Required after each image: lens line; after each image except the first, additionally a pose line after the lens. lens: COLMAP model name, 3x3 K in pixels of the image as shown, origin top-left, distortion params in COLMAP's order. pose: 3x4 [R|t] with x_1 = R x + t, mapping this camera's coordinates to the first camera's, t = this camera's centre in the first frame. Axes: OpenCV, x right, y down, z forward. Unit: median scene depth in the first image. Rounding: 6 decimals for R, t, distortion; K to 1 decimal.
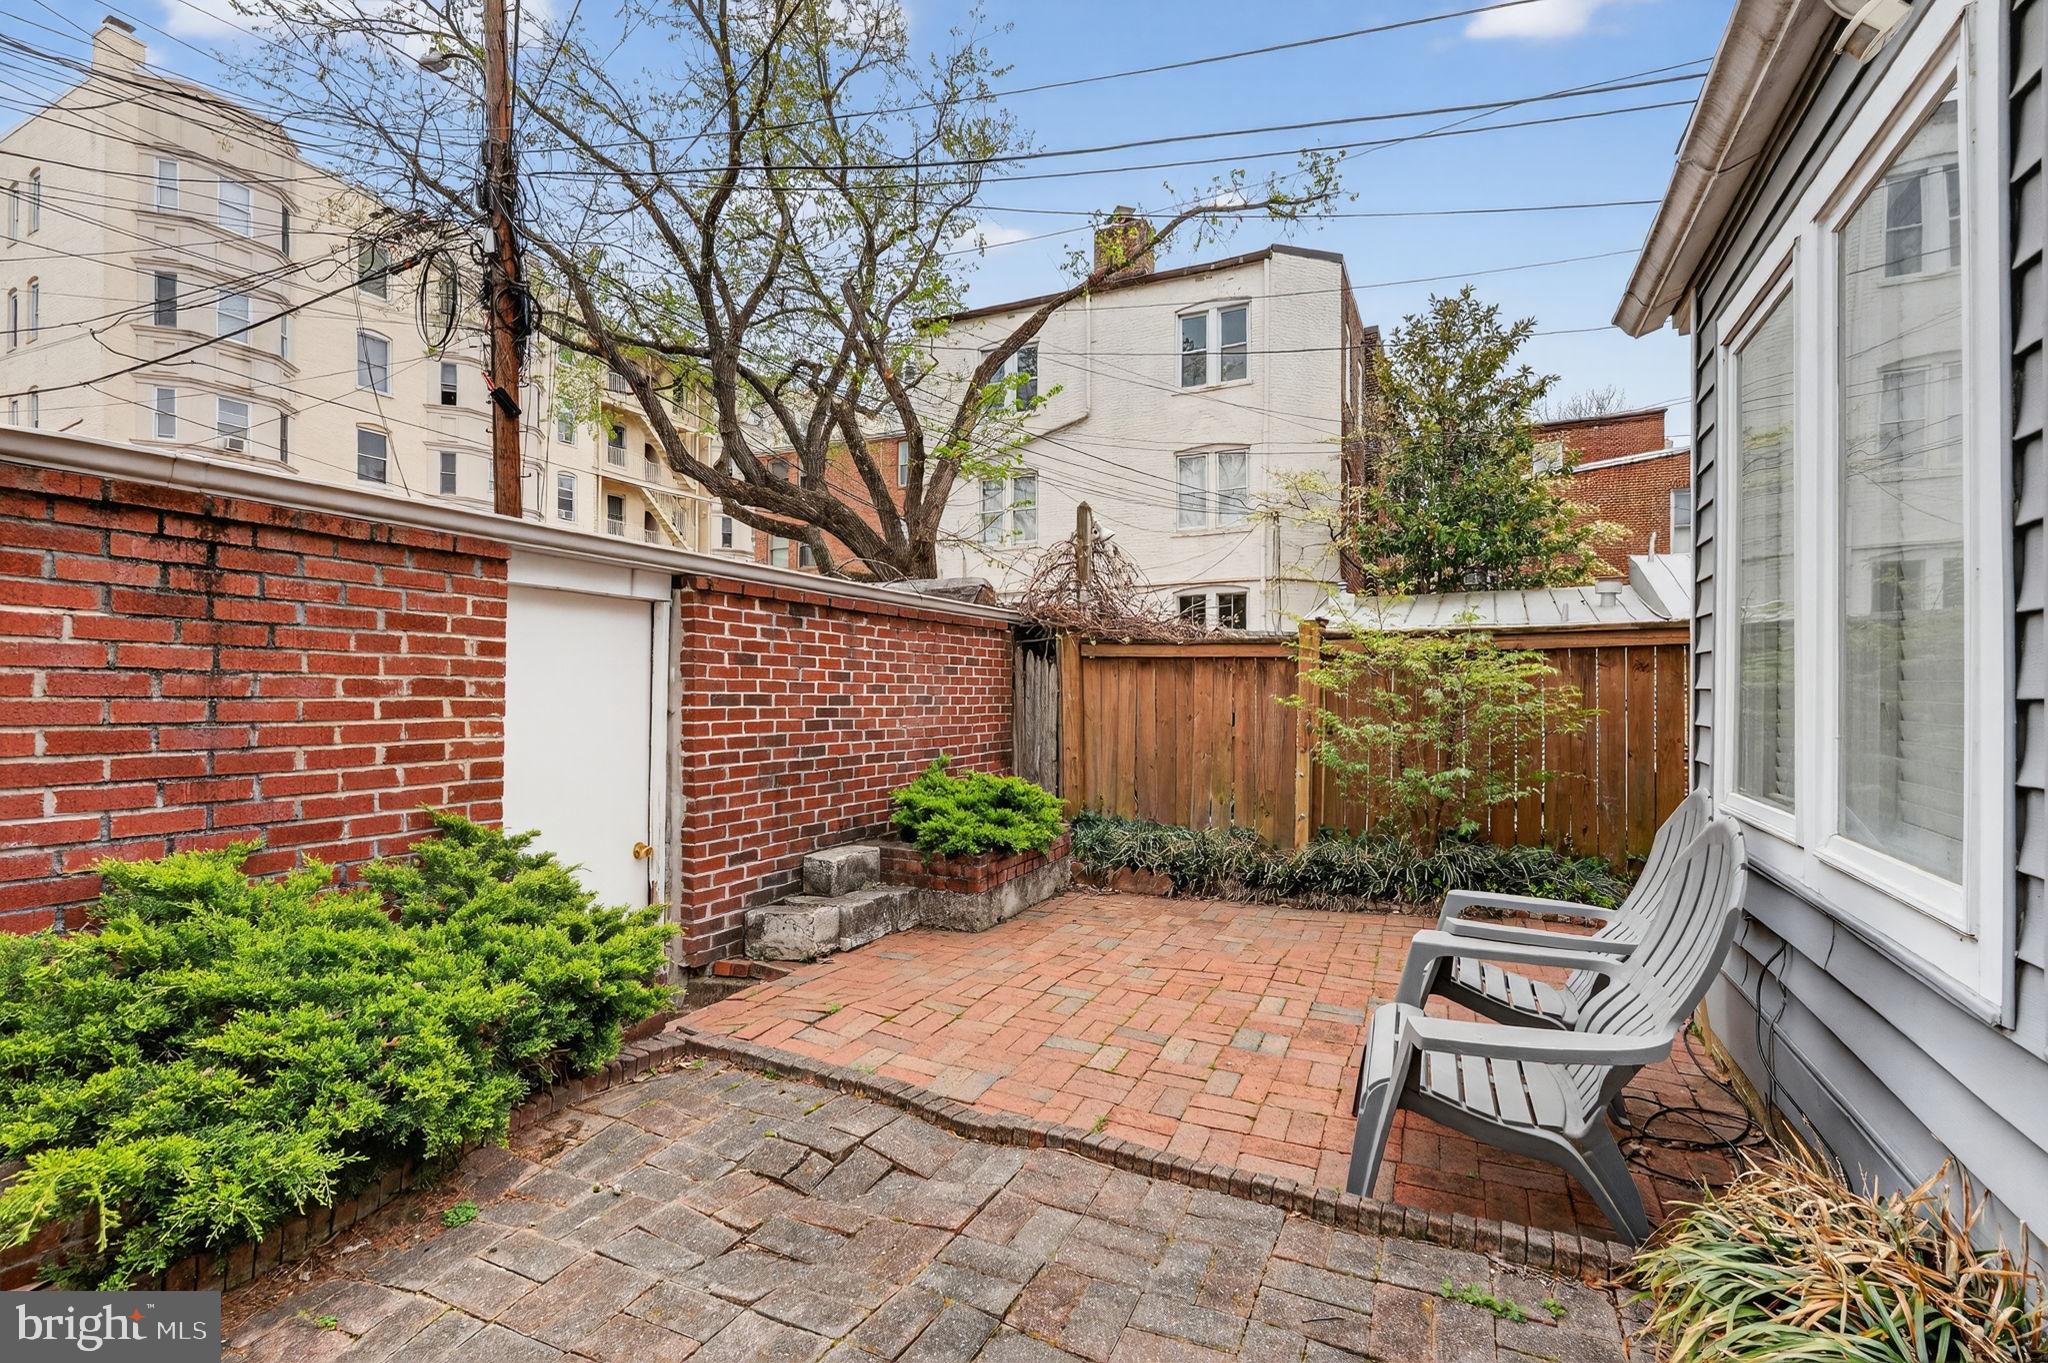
lens RADIAL K [[895.0, 0, 1025.7], [0, 895.0, 689.2], [0, 0, 1]] dist [-0.004217, -0.000172]
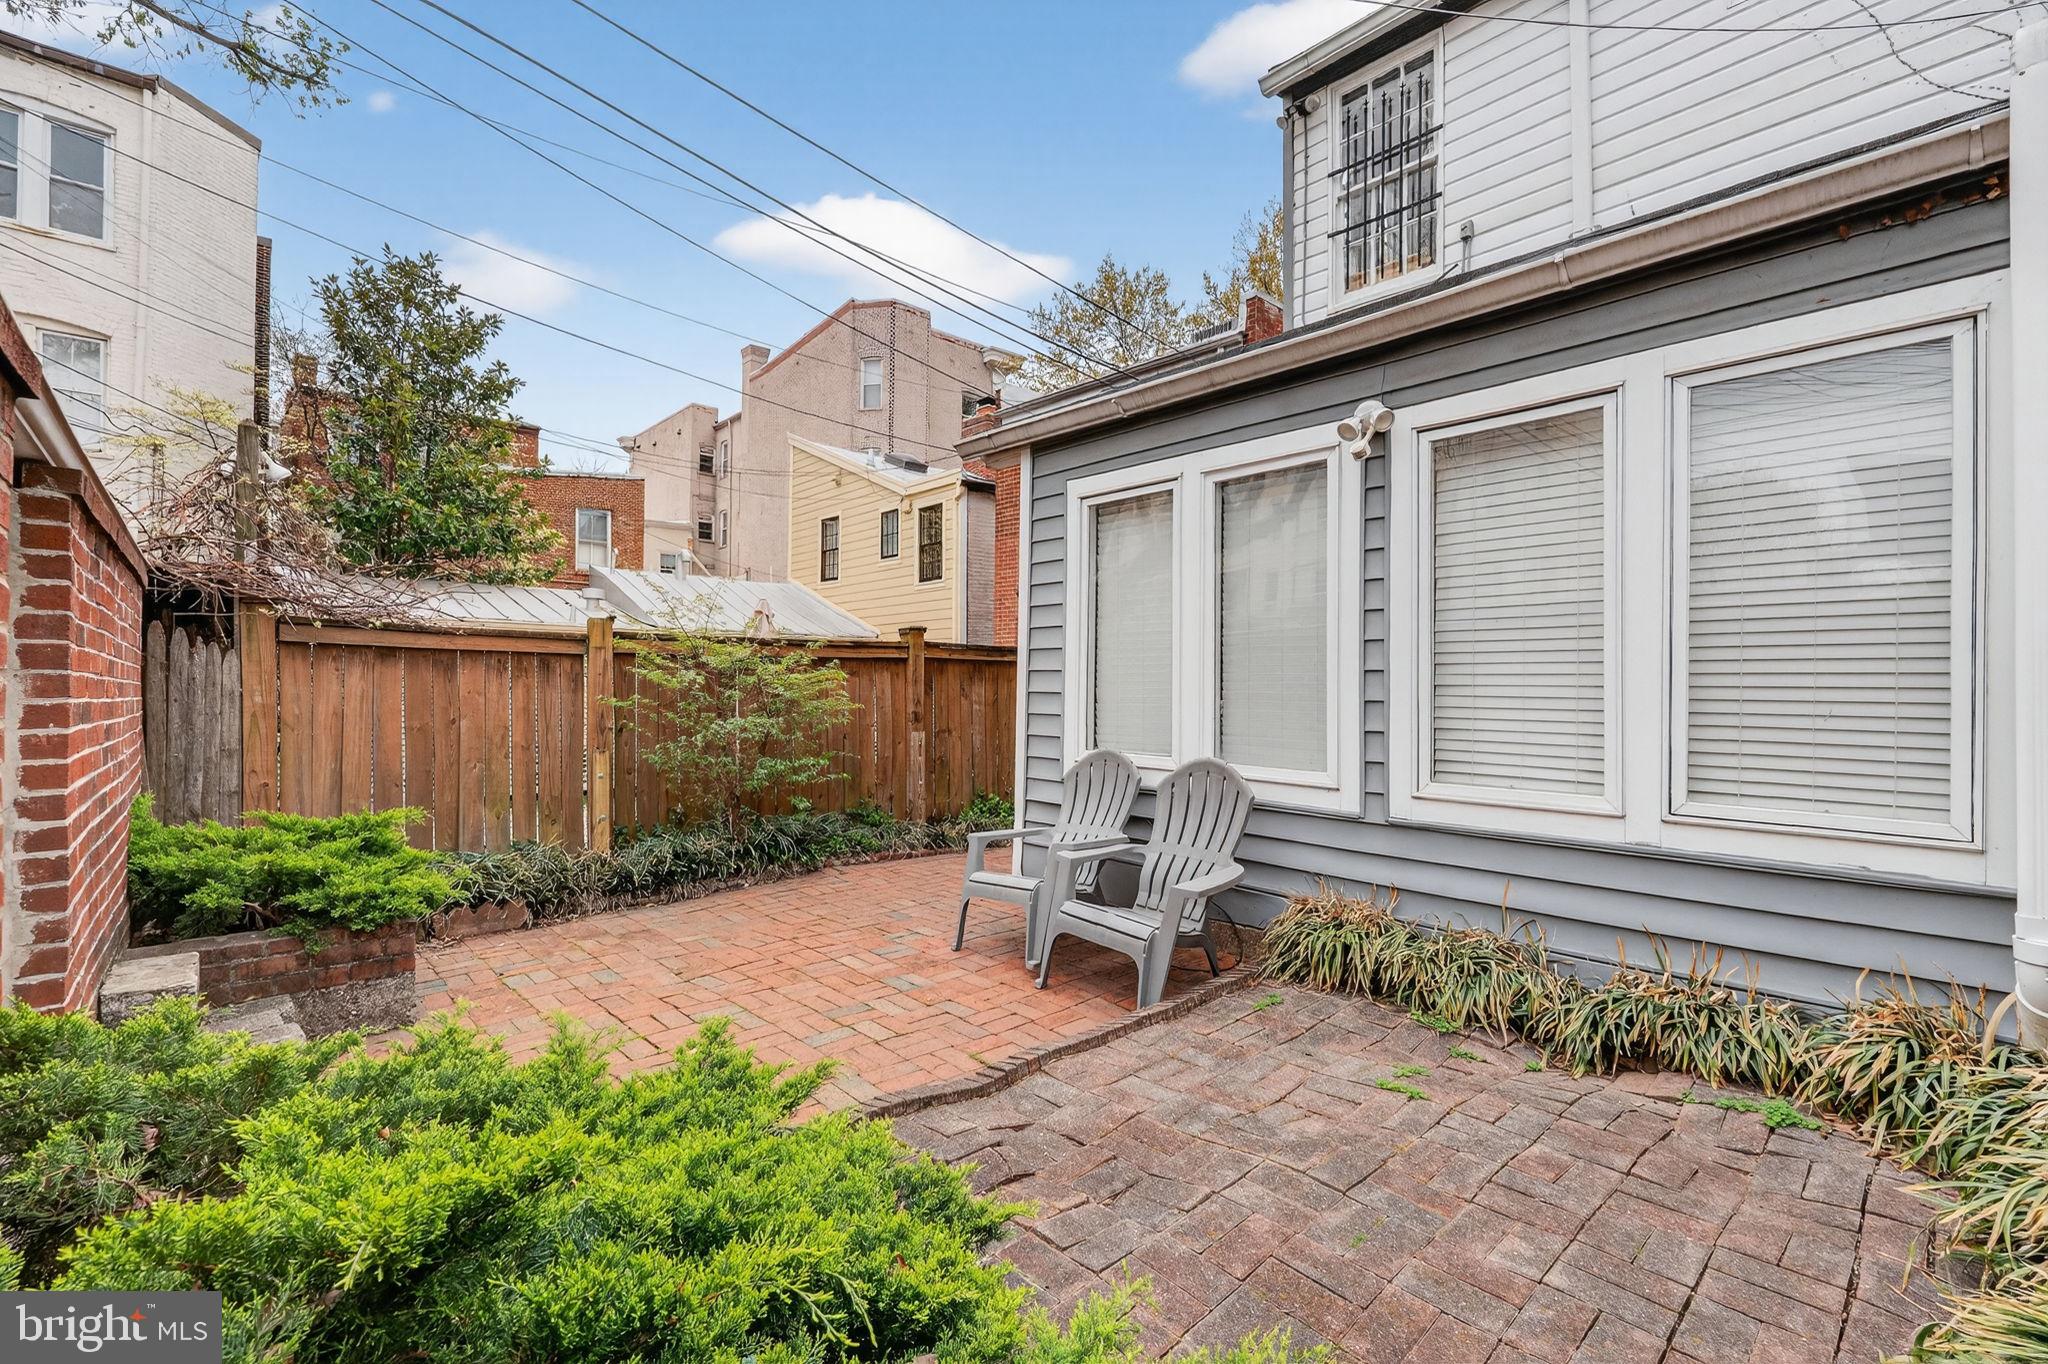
lens RADIAL K [[895.0, 0, 1025.7], [0, 895.0, 689.7], [0, 0, 1]] dist [-0.004217, -0.000172]
pose [[0.379839, -0.001146, 0.925052, -0.413063], [-0.006099, 0.999974, 0.003743, -0.004876], [-0.925032, -0.007063, 0.379823, 0.202232]]
